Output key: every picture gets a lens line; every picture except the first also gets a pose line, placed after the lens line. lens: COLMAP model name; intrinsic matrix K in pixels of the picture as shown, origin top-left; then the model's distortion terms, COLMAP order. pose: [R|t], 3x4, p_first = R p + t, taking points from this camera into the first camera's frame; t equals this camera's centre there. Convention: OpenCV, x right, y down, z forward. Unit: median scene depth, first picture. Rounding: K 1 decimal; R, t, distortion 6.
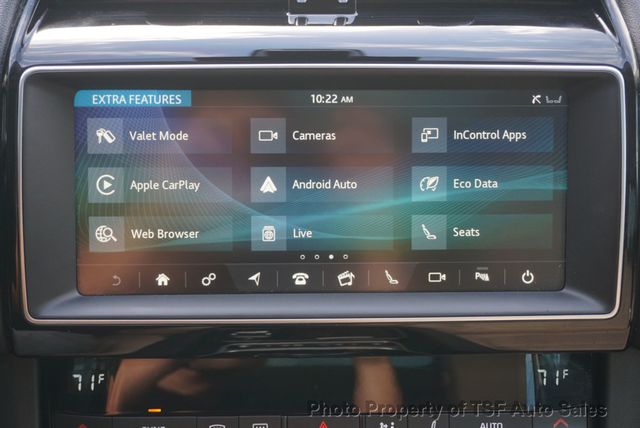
lens RADIAL K [[907.5, 0, 315.7], [0, 907.5, 211.9], [0, 0, 1]] dist [0.010754, 0.000000]
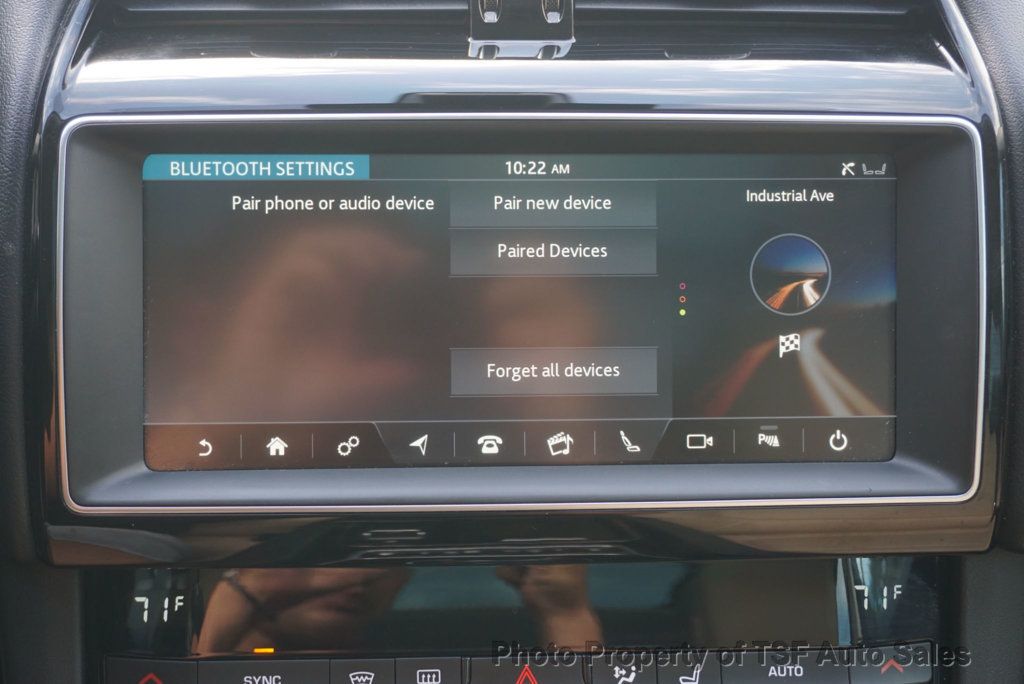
lens RADIAL K [[1452.1, 0, 506.0], [0, 1452.1, 340.0], [0, 0, 1]] dist [0.010754, 0.000000]
pose [[0.999755, -0.003056, 0.021930, -0.027862], [0.003967, 0.999126, -0.041622, 0.042422], [-0.021784, 0.041699, 0.998893, -0.039807]]
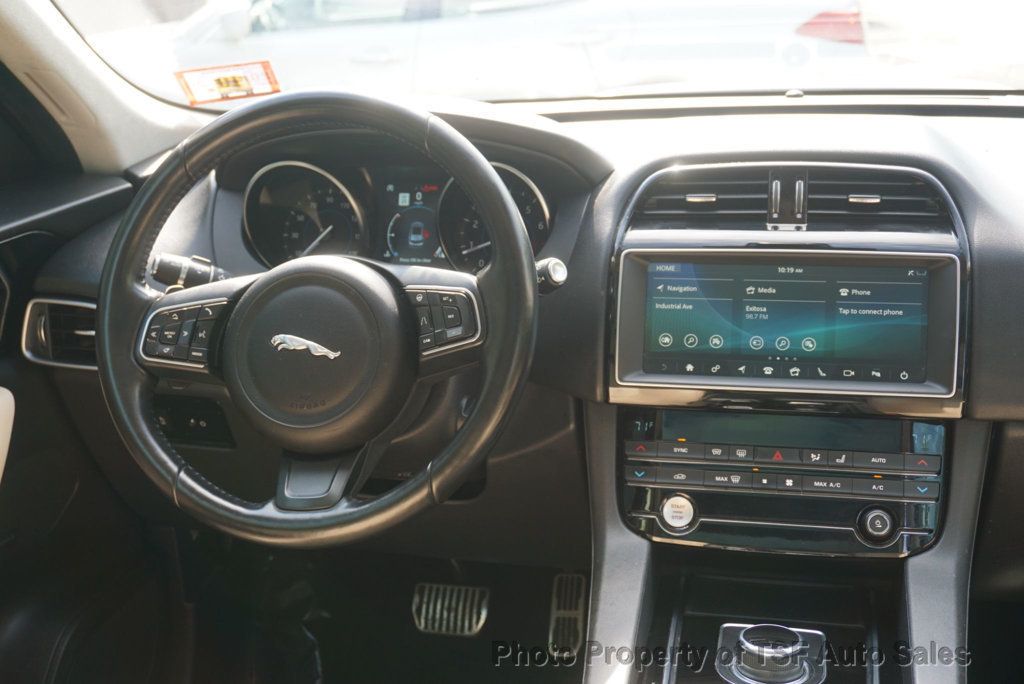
lens RADIAL K [[1306.2, 0, 508.2], [0, 1306.2, 344.6], [0, 0, 1]] dist [0.025842, 0.000000]
pose [[0.967836, 0.032773, -0.249437, 0.126376], [-0.069348, 0.987821, -0.139288, 0.413120], [0.241834, 0.152106, 0.958321, -1.563731]]
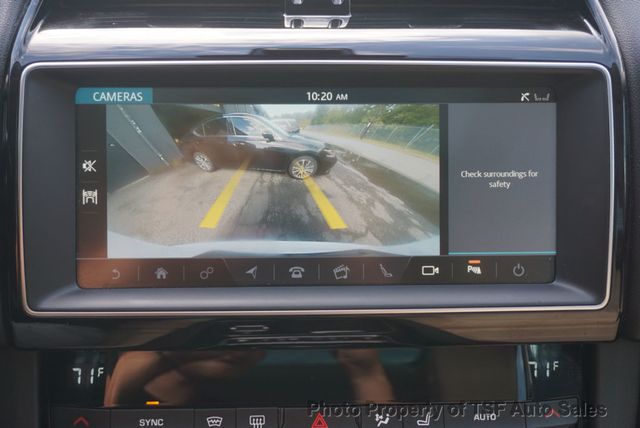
lens RADIAL K [[808.1, 0, 321.0], [0, 808.1, 210.2], [0, 0, 1]] dist [0.006636, 0.000000]
pose [[0.999939, -0.002235, 0.010820, 0.000805], [0.002650, 0.999255, -0.038507, 0.039134], [-0.010726, 0.038533, 0.999200, 0.089427]]
